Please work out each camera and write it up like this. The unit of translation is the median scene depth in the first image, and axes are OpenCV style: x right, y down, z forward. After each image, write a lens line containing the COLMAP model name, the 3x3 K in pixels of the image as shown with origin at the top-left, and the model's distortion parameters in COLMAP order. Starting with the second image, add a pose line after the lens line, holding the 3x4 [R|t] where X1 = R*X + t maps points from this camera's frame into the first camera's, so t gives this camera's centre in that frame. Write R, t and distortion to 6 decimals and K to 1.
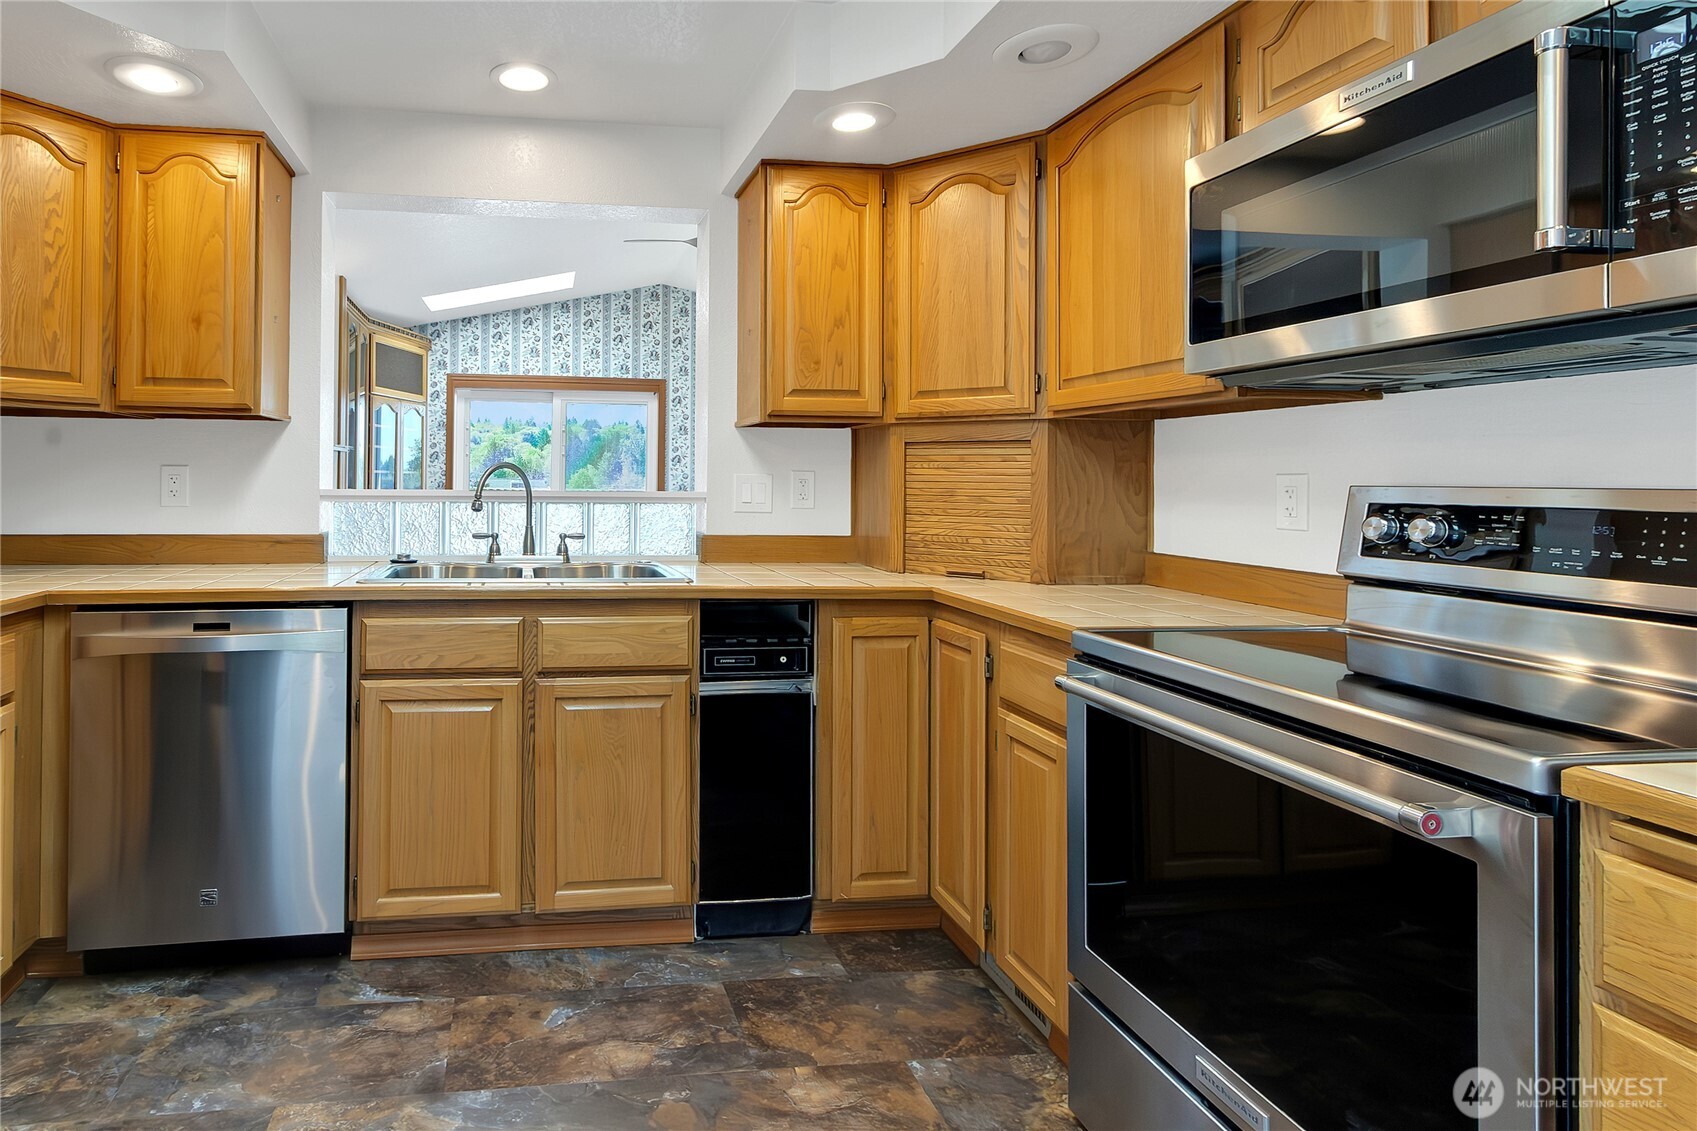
lens RADIAL K [[877.1, 0, 647.3], [0, 877.1, 476.7], [0, 0, 1]] dist [0.002102, 0.000042]
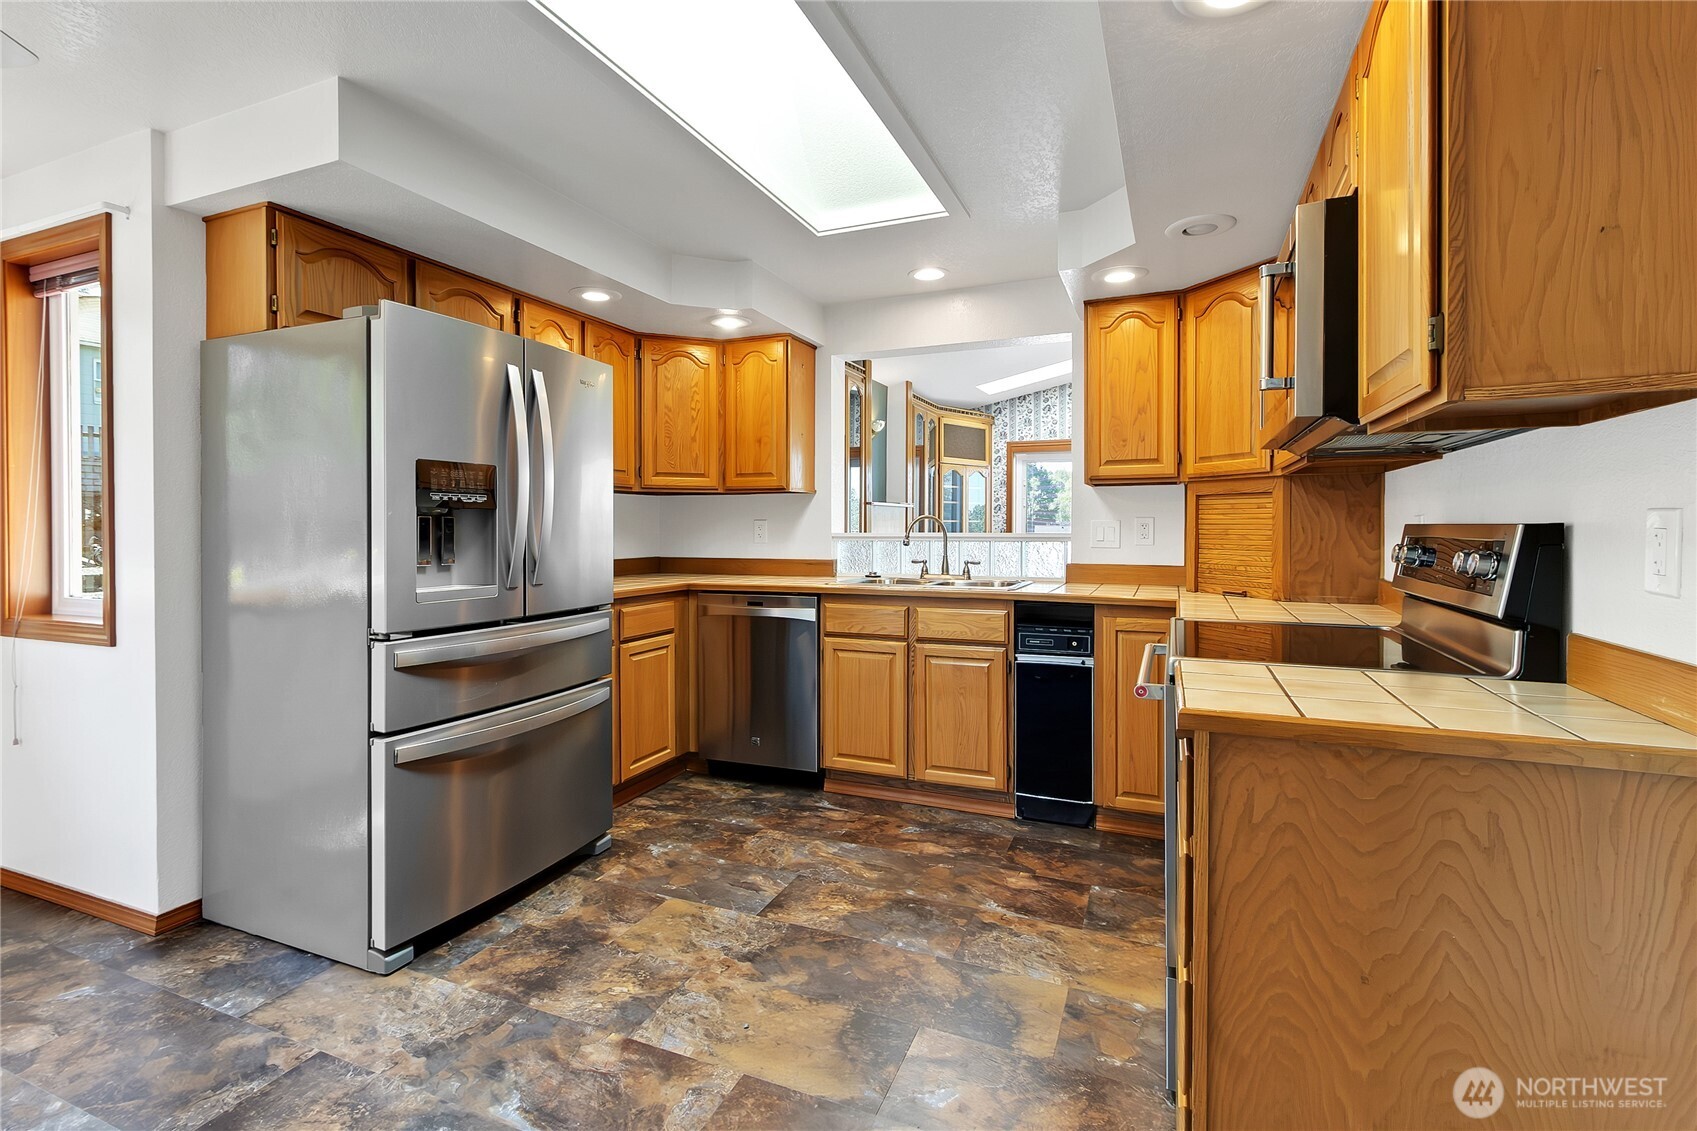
lens RADIAL K [[799.2, 0, 836.9], [0, 799.2, 544.6], [0, 0, 1]] dist [0.001120, -0.000336]
pose [[0.859405, 0.001718, -0.511293, 0.494207], [0.011256, 0.999688, 0.022279, 0.003203], [0.511172, -0.024902, 0.859117, -0.370424]]
